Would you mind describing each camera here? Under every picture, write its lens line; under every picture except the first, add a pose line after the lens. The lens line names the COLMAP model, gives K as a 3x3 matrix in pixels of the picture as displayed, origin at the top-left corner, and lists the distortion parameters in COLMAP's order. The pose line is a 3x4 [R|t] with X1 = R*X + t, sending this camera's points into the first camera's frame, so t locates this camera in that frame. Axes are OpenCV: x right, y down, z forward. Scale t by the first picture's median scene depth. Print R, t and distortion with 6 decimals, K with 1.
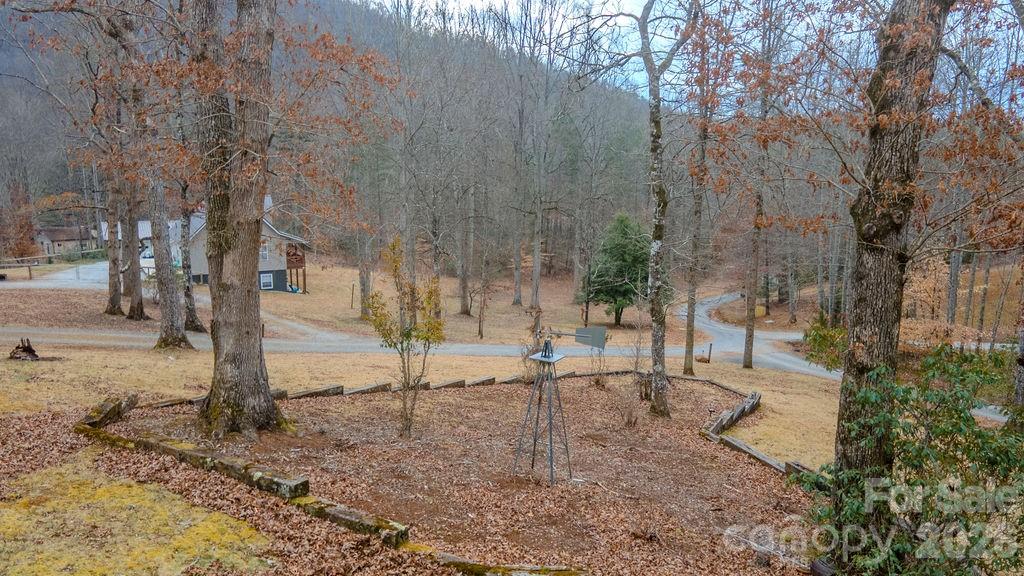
lens RADIAL K [[752.9, 0, 512.3], [0, 752.9, 288.1], [0, 0, 1]] dist [0.029613, 0.031197]
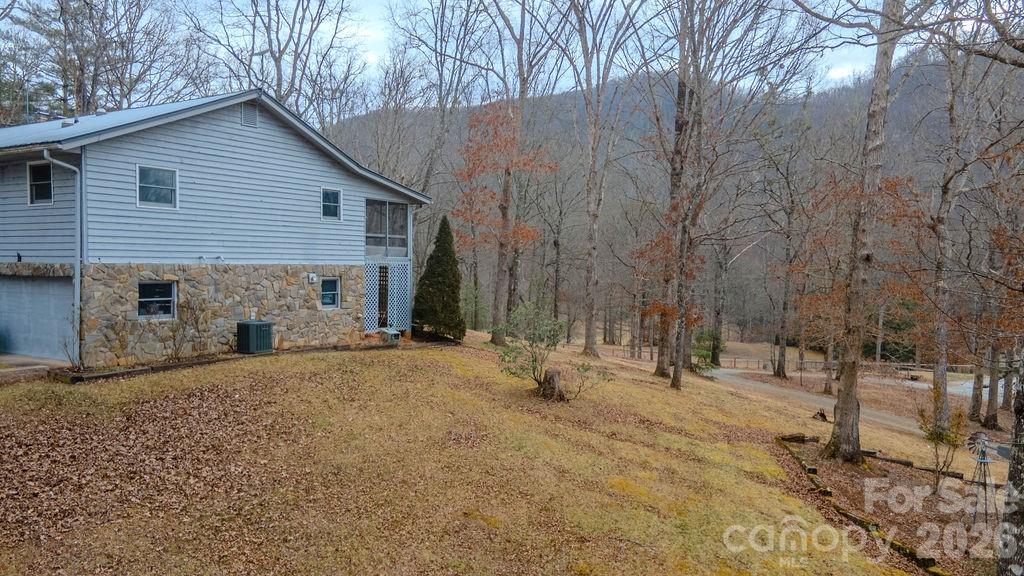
lens RADIAL K [[752.9, 0, 515.7], [0, 752.9, 293.9], [0, 0, 1]] dist [0.029613, 0.031197]
pose [[0.404776, 0.036399, -0.913691, 0.720444], [-0.154757, 0.987520, -0.029219, -0.040806], [0.901225, 0.153228, 0.405357, -0.452167]]
